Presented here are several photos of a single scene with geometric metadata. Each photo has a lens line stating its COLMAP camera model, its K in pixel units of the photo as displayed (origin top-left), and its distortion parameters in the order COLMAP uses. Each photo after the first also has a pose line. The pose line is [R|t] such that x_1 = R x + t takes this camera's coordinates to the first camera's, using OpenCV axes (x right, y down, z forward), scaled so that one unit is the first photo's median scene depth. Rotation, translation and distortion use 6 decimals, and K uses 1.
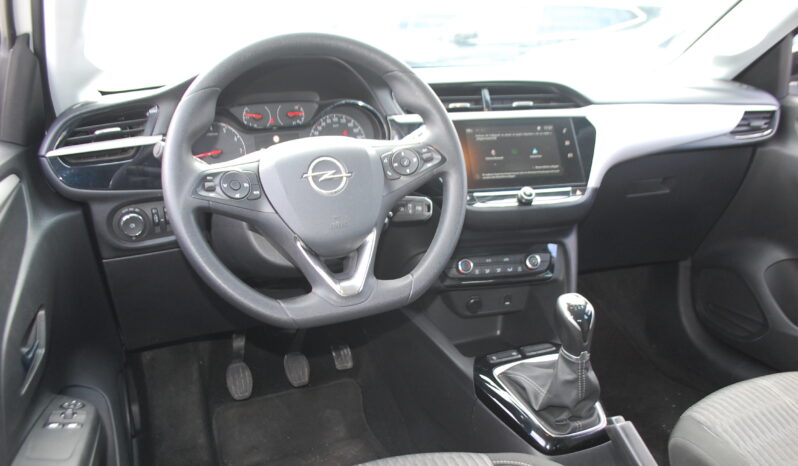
lens RADIAL K [[703.4, 0, 414.9], [0, 703.4, 260.0], [0, 0, 1]] dist [-0.007129, -0.197710]
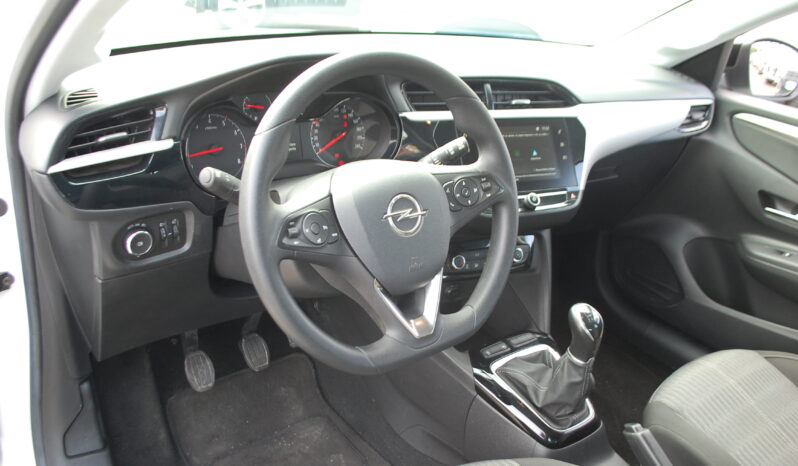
lens RADIAL K [[703.4, 0, 414.9], [0, 703.4, 260.0], [0, 0, 1]] dist [-0.007129, -0.197710]
pose [[0.959752, -0.012477, 0.280570, -0.284423], [-0.032010, 0.987643, 0.153417, -0.154372], [-0.279017, -0.156224, 0.947493, 0.065774]]
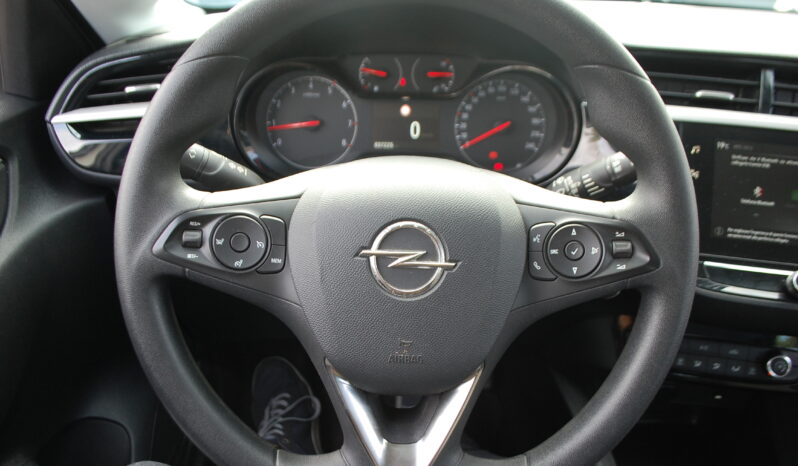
lens RADIAL K [[640.3, 0, 386.1], [0, 640.3, 250.8], [0, 0, 1]] dist [-0.166174, 0.128985]
pose [[0.921210, 0.206264, -0.329891, 0.008205], [-0.145484, 0.969014, 0.199615, -0.161461], [0.360842, -0.135893, 0.922673, 0.432501]]
